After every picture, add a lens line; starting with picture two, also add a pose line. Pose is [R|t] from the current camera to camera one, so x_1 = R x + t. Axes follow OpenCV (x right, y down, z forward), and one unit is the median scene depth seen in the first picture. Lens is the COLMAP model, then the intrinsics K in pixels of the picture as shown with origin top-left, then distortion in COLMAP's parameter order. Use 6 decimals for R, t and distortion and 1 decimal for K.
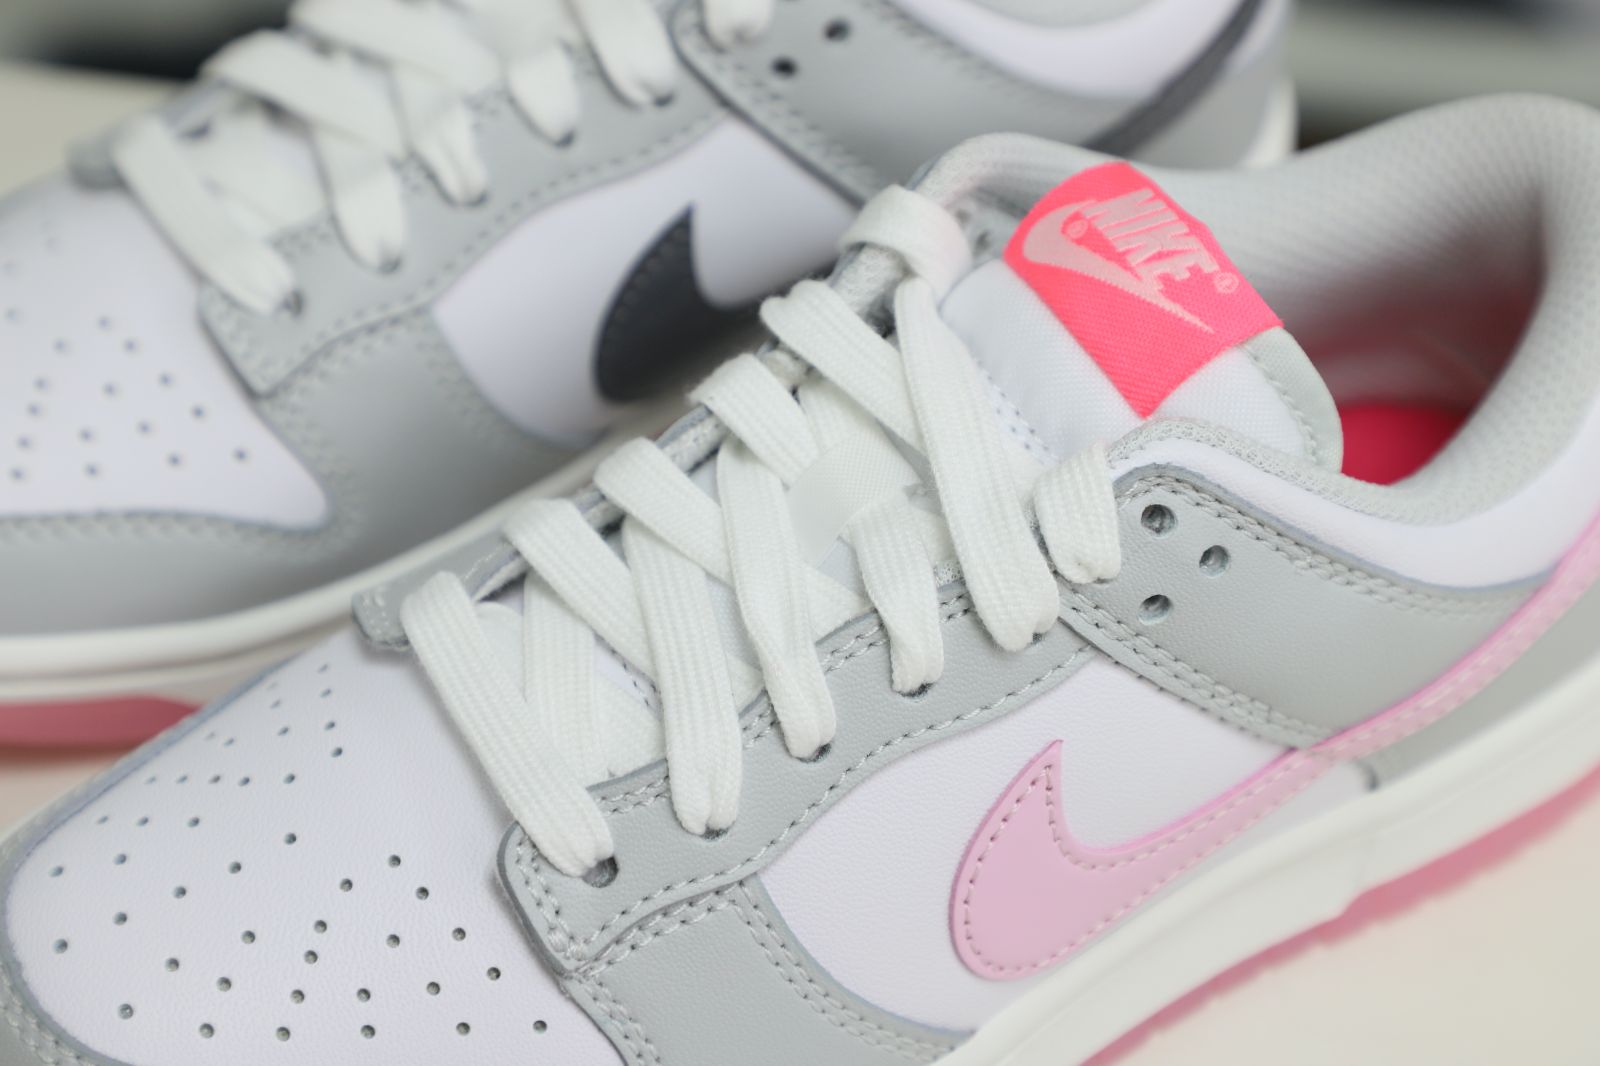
lens RADIAL K [[3938.6, 0, 800.0], [0, 3938.6, 533.0], [0, 0, 1]] dist [0.343505, -0.263384]
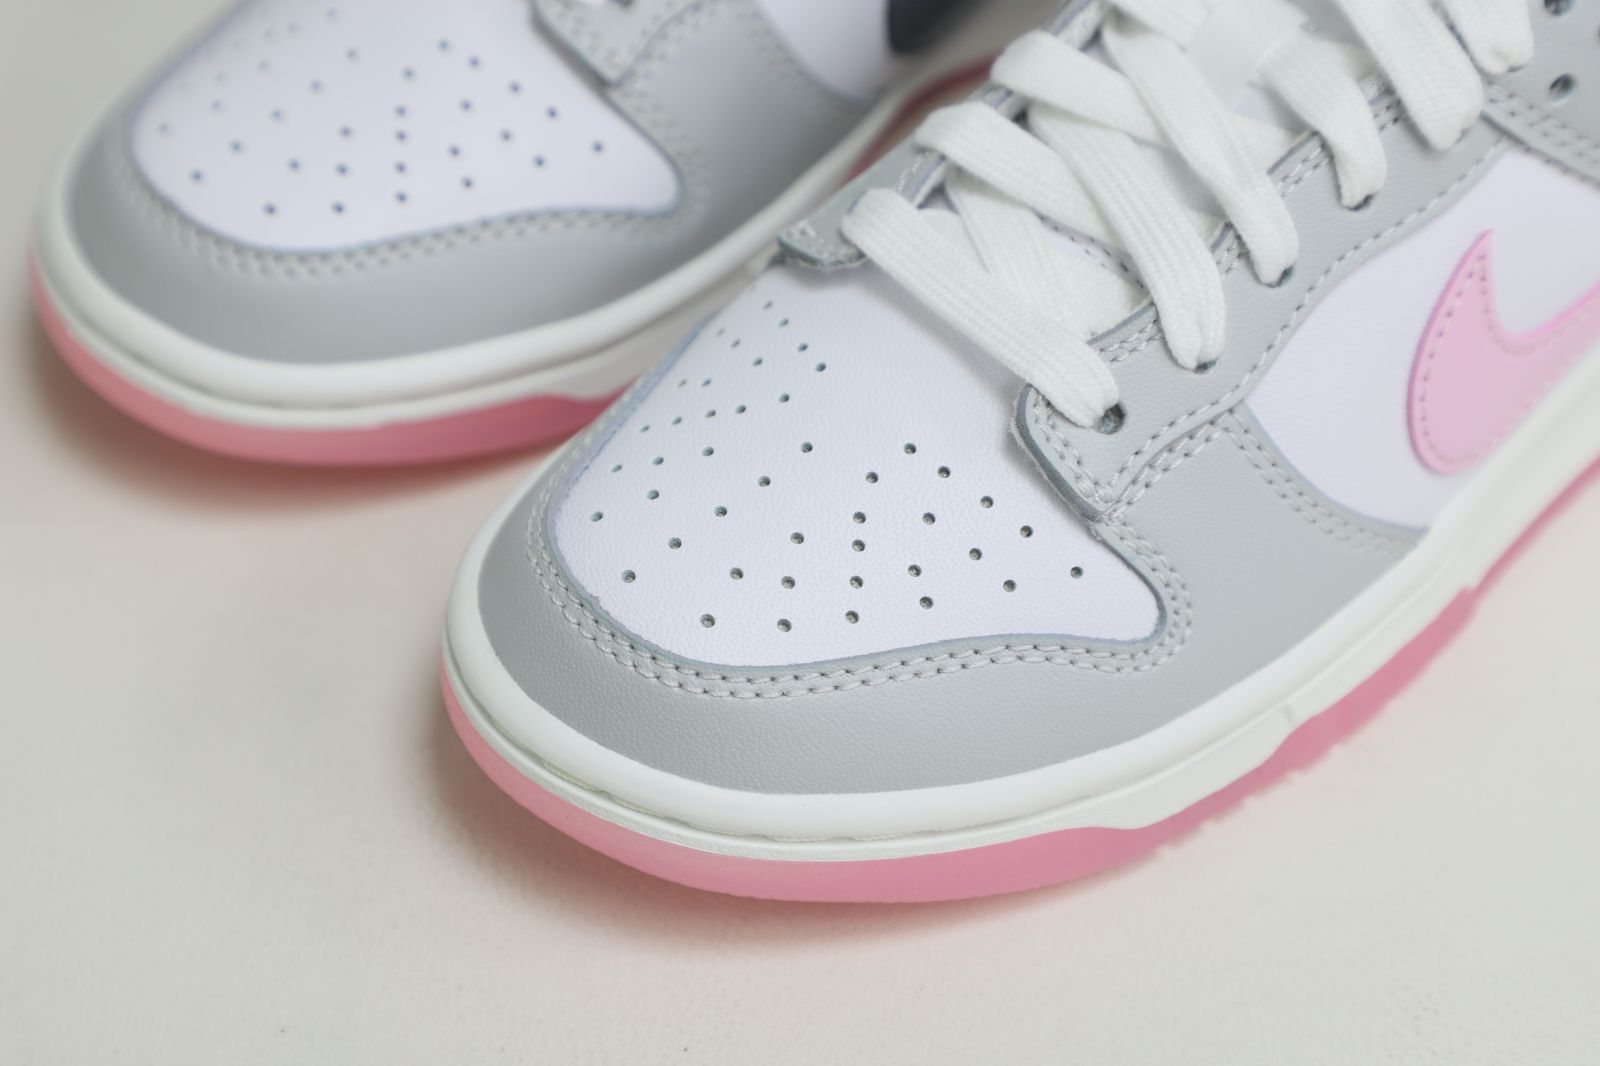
lens RADIAL K [[3938.6, 0, 800.0], [0, 3938.6, 533.0], [0, 0, 1]] dist [0.343505, -0.263384]
pose [[0.976894, -0.180874, 0.113857, -0.257602], [0.179919, 0.983504, 0.018697, 0.080417], [-0.115360, 0.002220, 0.993321, -0.050293]]
